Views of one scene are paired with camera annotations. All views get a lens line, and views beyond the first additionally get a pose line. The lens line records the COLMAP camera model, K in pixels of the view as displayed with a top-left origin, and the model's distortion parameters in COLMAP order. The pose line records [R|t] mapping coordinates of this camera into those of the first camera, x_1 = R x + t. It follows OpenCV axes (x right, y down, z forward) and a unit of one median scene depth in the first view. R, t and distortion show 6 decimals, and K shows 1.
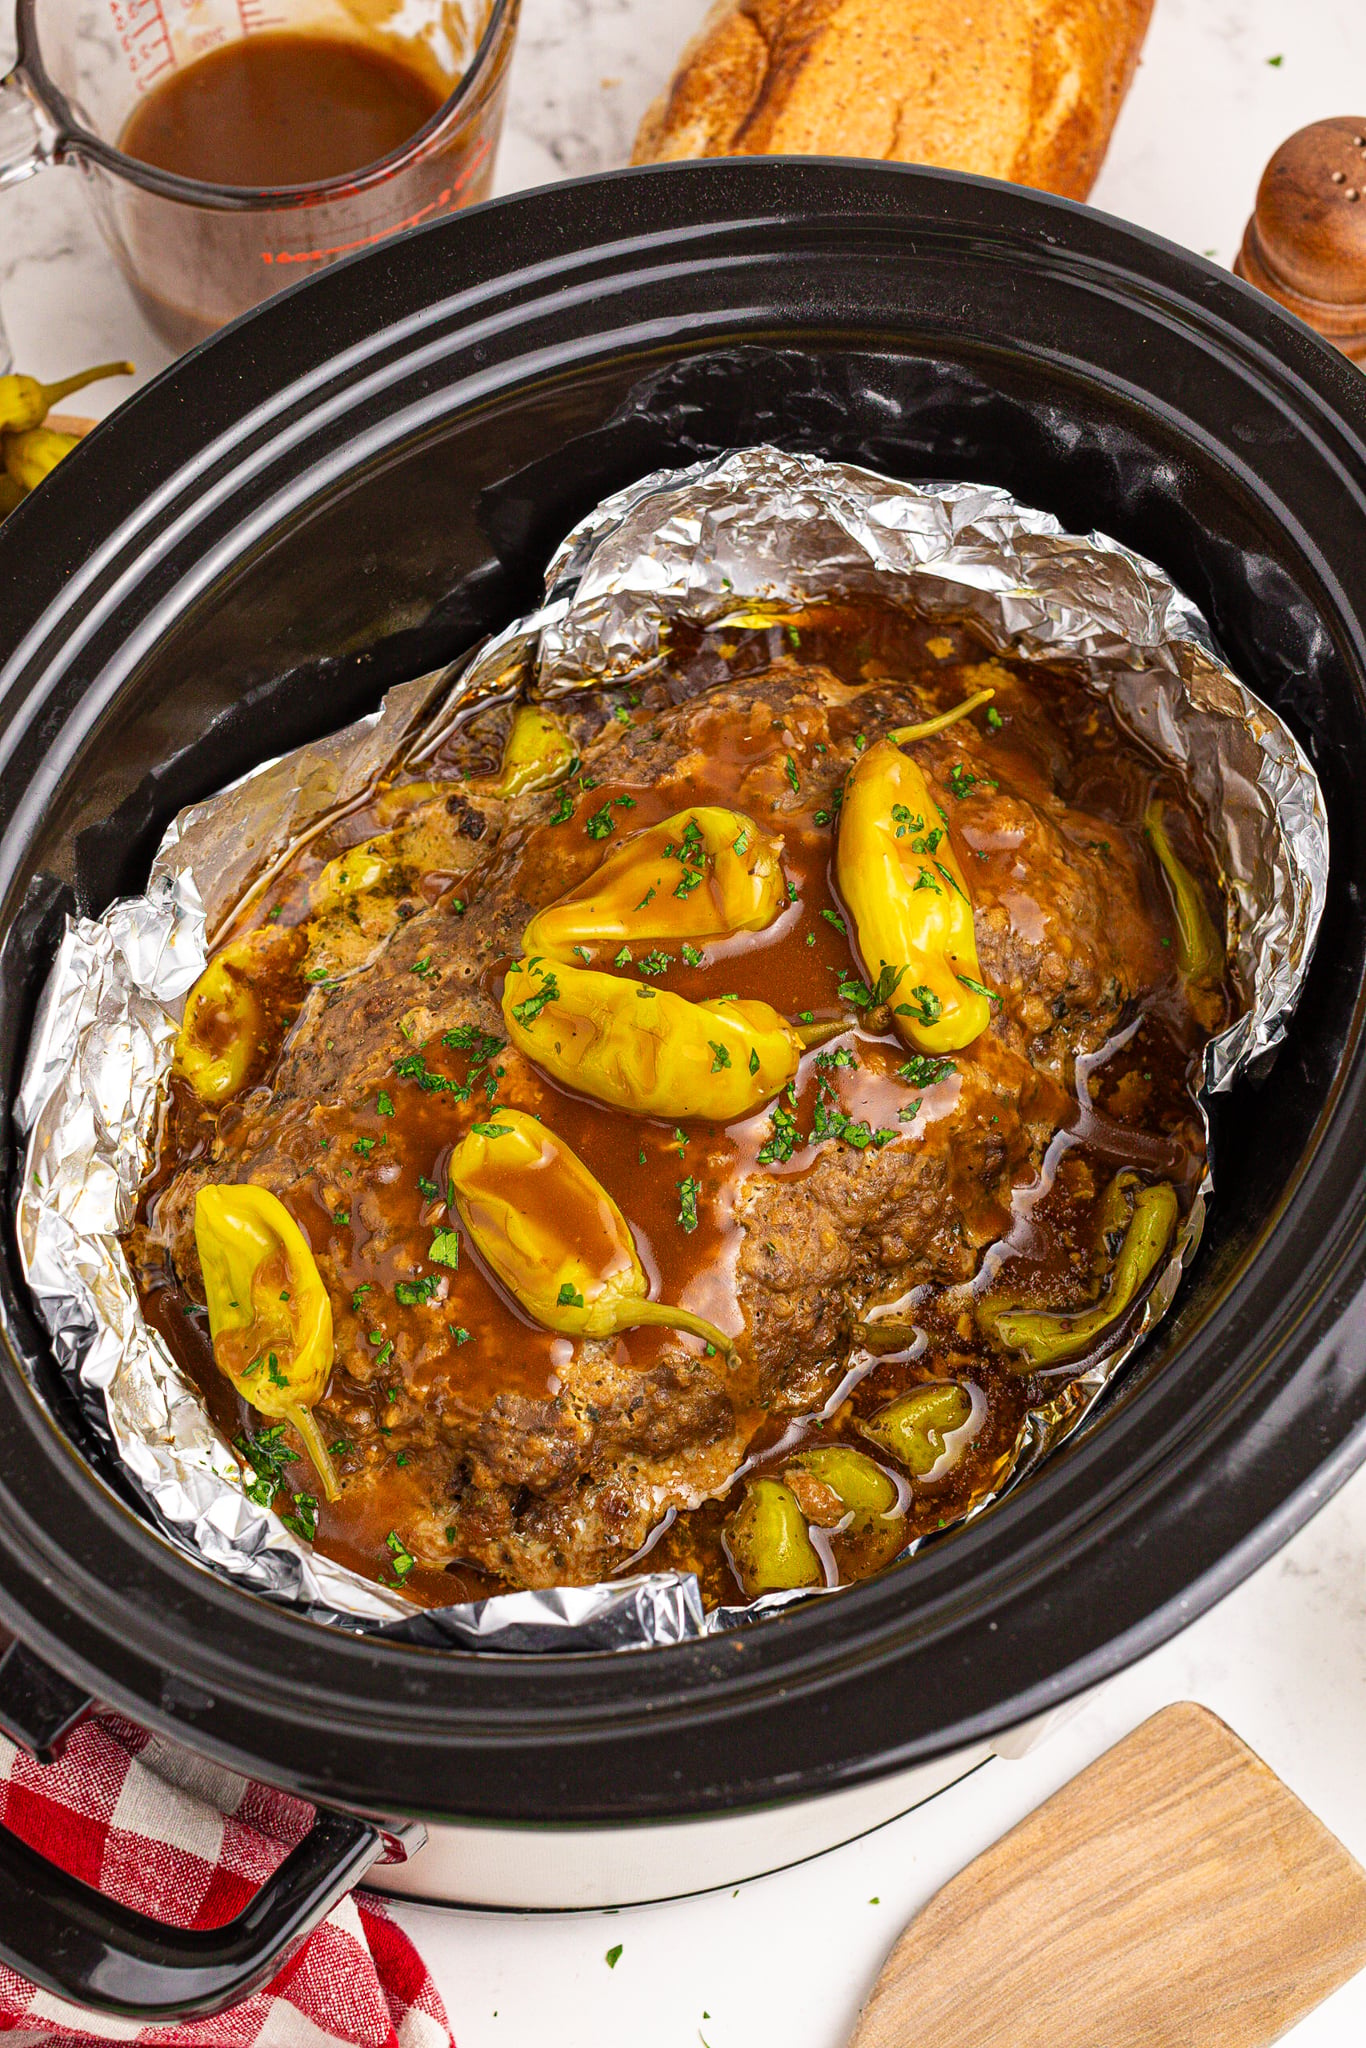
lens RADIAL K [[3095.8, 0, 688.5], [0, 3095.8, 1024.3], [0, 0, 1]] dist [-0.017432, 0.000000]
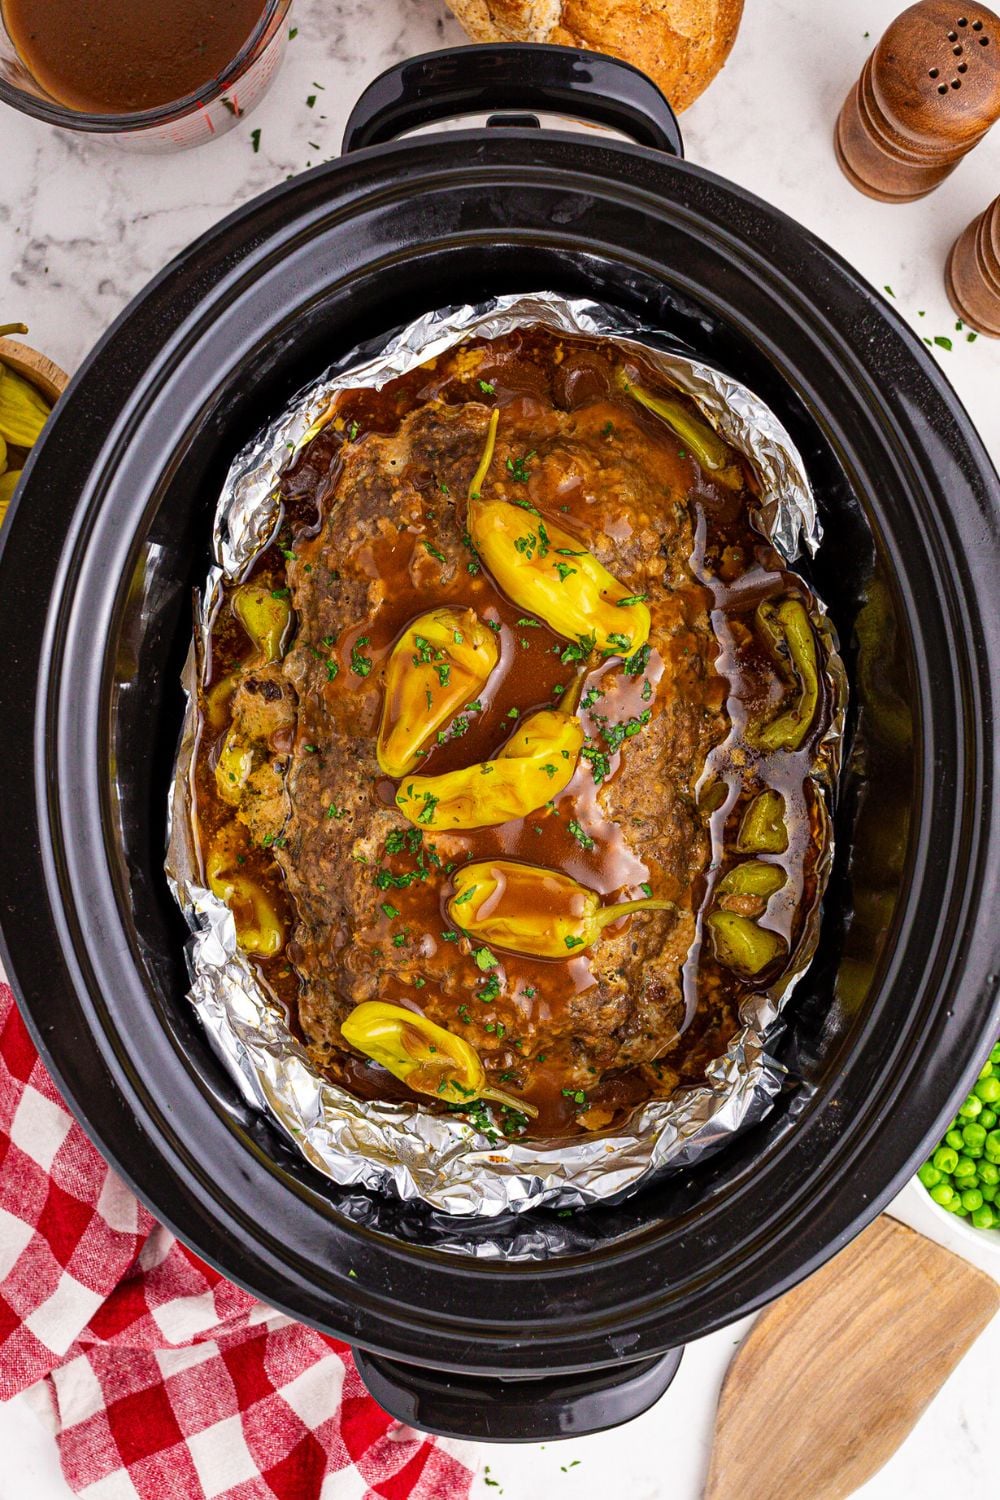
lens RADIAL K [[2441.9, 0, 508.8], [0, 2441.9, 762.5], [0, 0, 1]] dist [-0.005327, 0.000000]
pose [[0.765342, -0.642653, -0.035341, 0.038594], [0.588849, 0.676986, 0.441529, -0.522512], [-0.259824, -0.358731, 0.896551, -0.090764]]
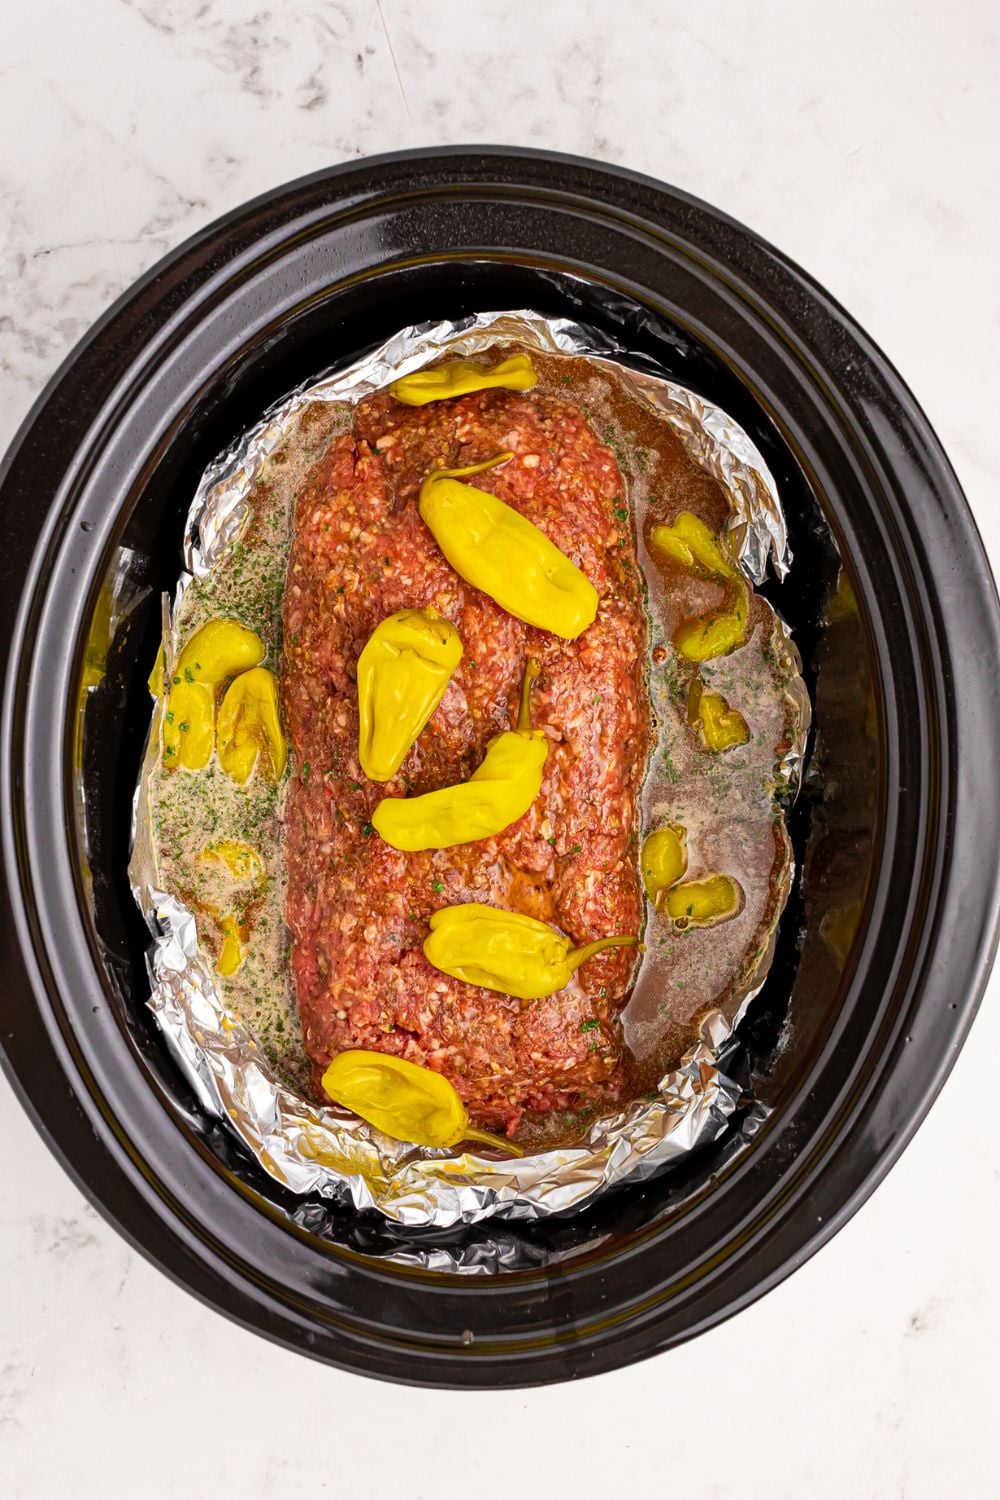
lens RADIAL K [[2267.4, 0, 494.0], [0, 2267.4, 756.1], [0, 0, 1]] dist [-0.017432, 0.000000]
pose [[0.782721, -0.622039, -0.020392, 0.033317], [0.559882, 0.689442, 0.459568, -0.509189], [-0.271810, -0.371131, 0.887908, -0.010258]]
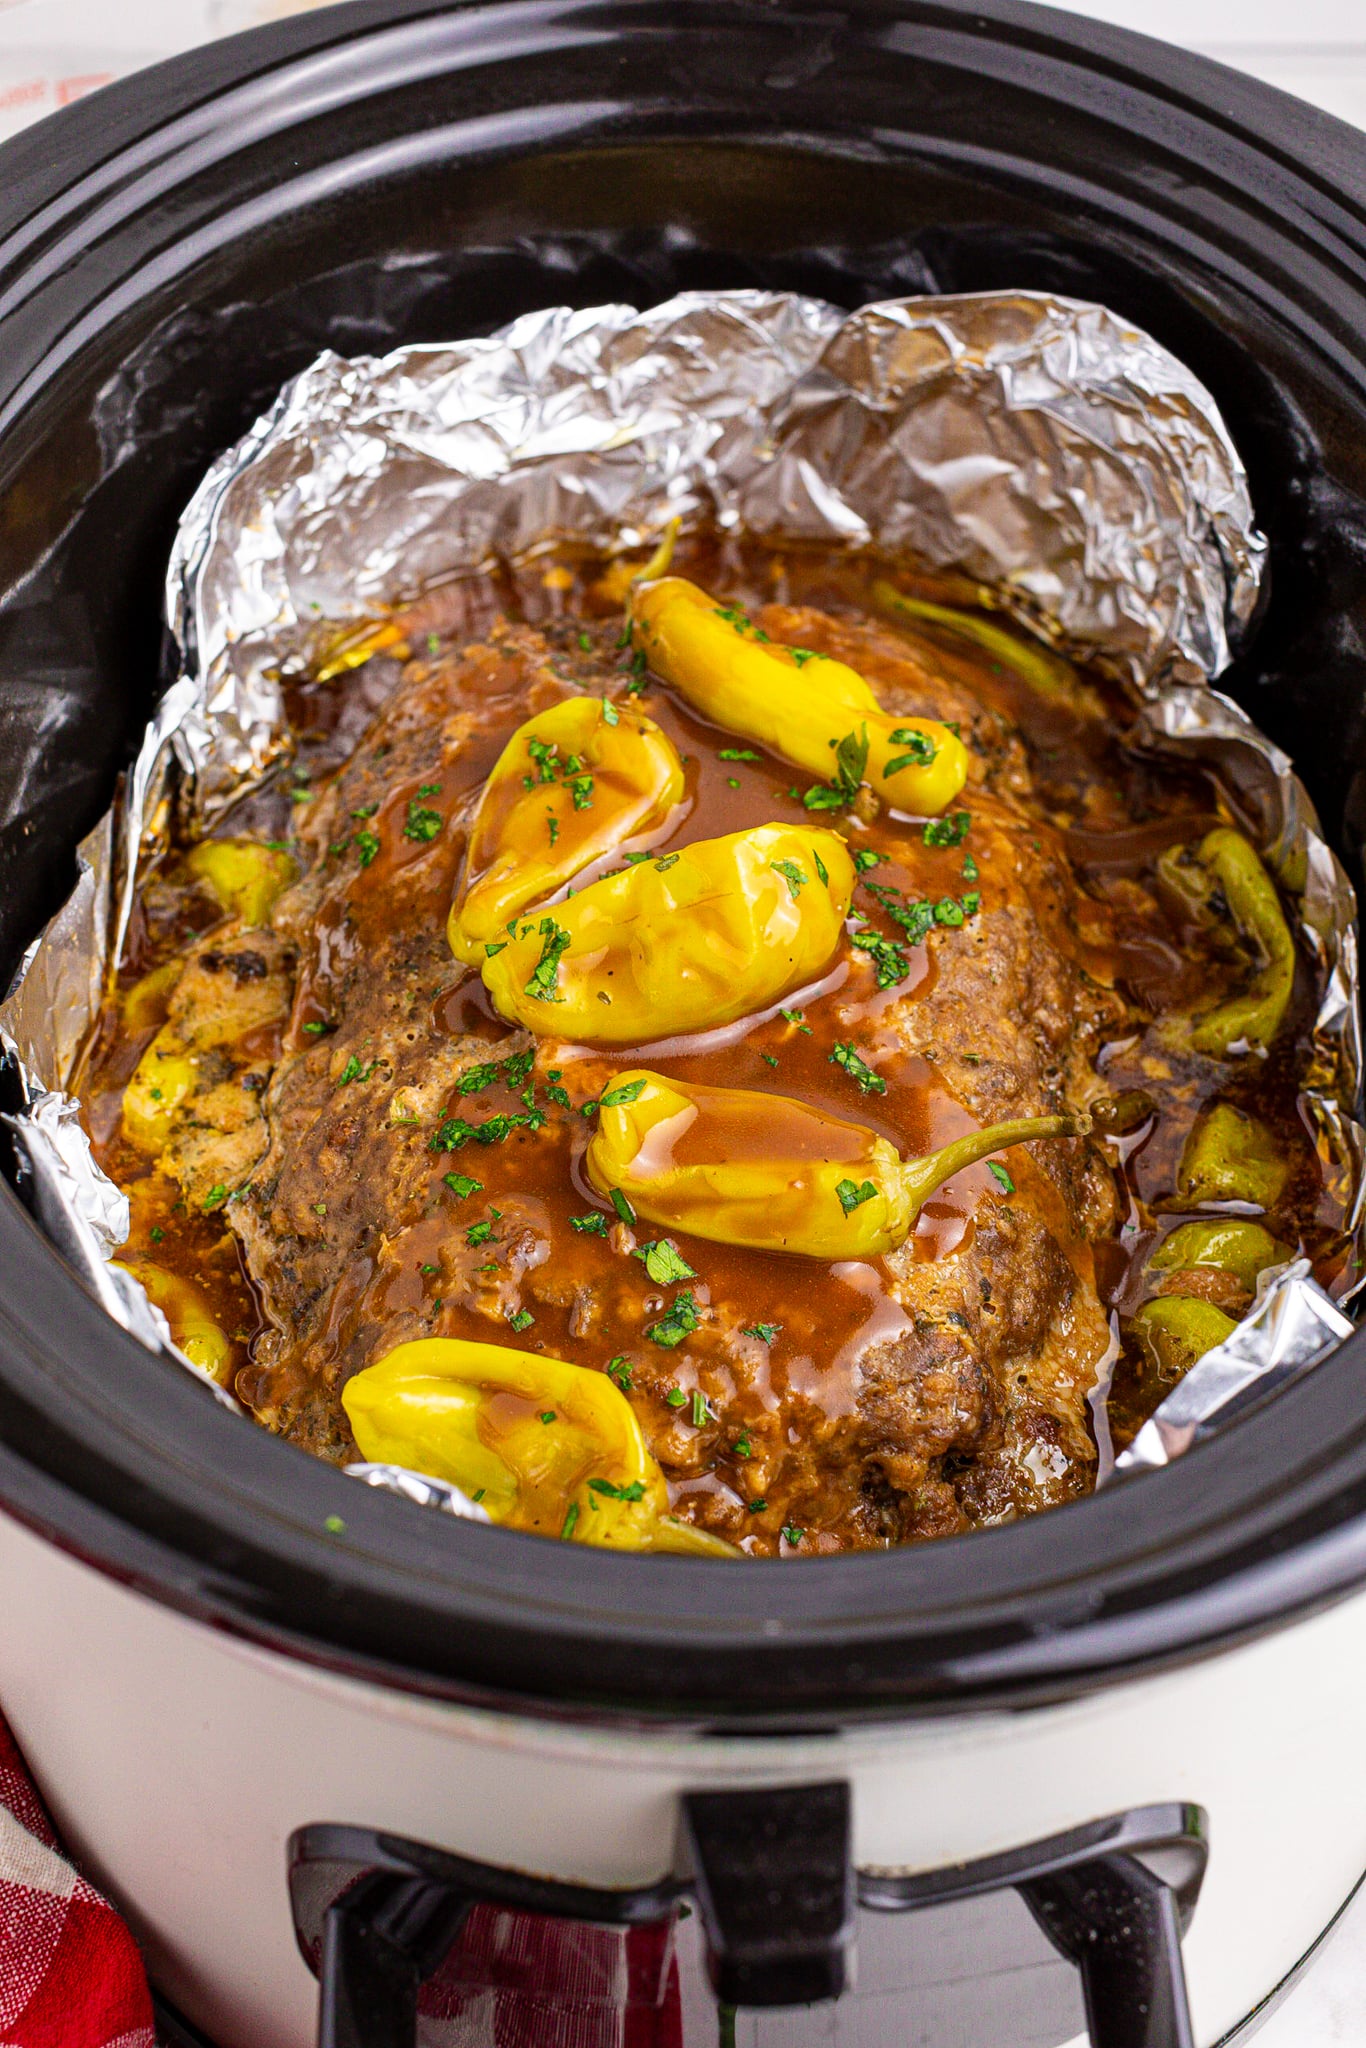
lens RADIAL K [[3095.8, 0, 666.1], [0, 3095.8, 1030.9], [0, 0, 1]] dist [-0.017432, 0.000000]
pose [[0.758334, -0.493096, 0.426363, -0.349948], [0.594784, 0.791062, -0.143015, 0.128496], [-0.266759, 0.362047, 0.893175, 0.310622]]
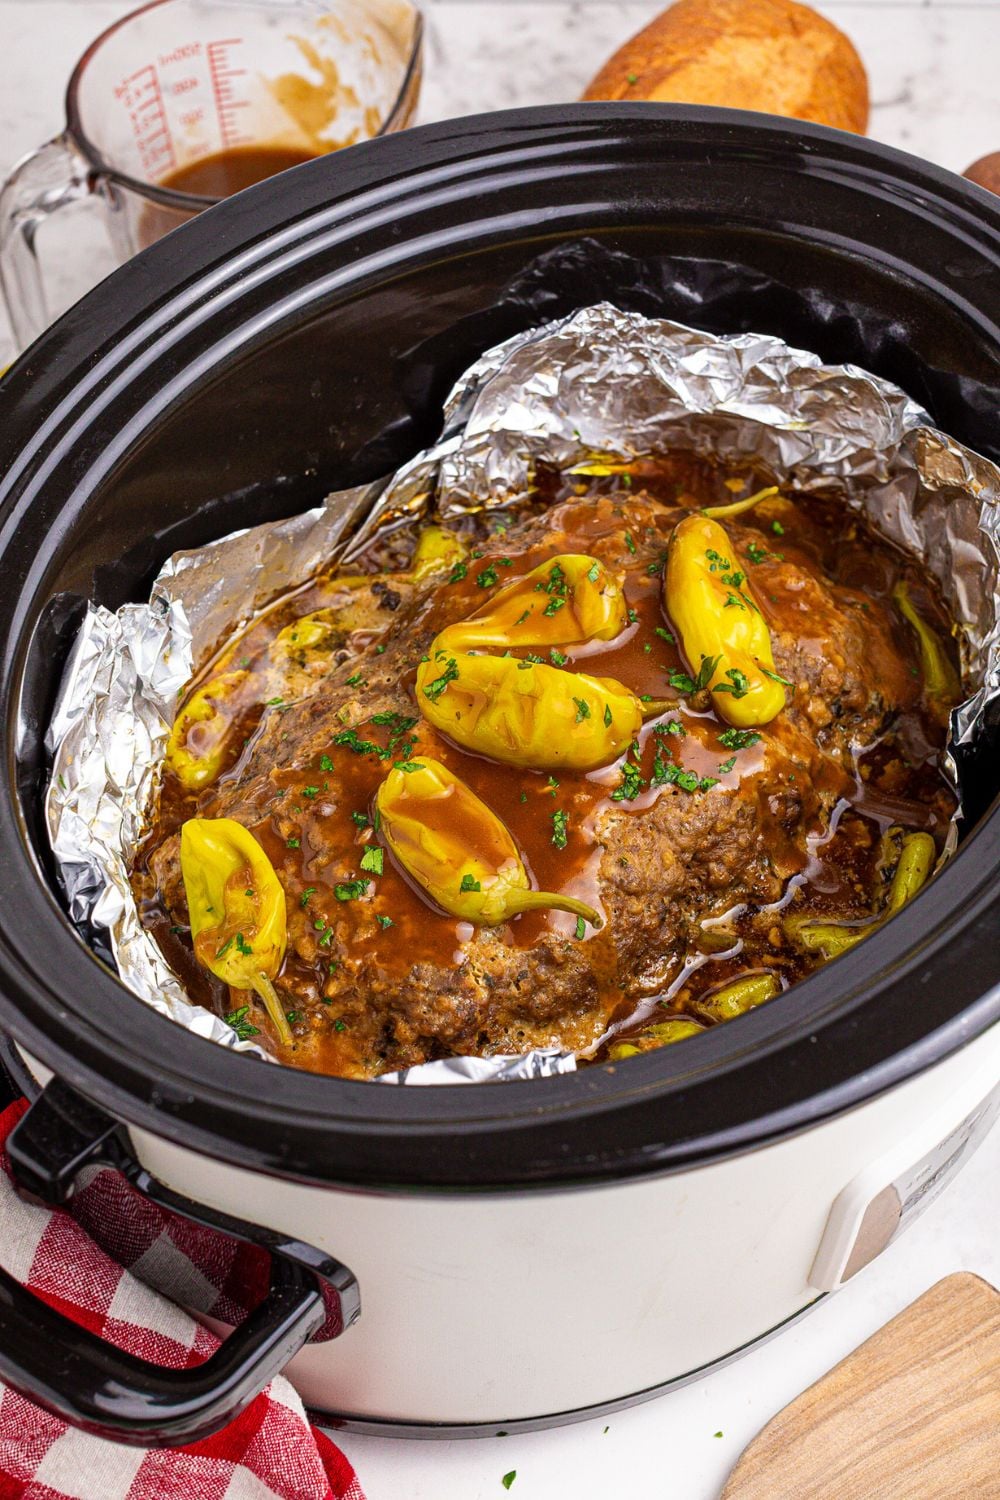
lens RADIAL K [[2267.4, 0, 498.2], [0, 2267.4, 741.5], [0, 0, 1]] dist [-0.017432, 0.000000]
pose [[0.999755, -0.017171, -0.013961, -0.011533], [0.013966, 0.978906, -0.203832, 0.209452], [0.017166, 0.203587, 0.978906, 0.057663]]
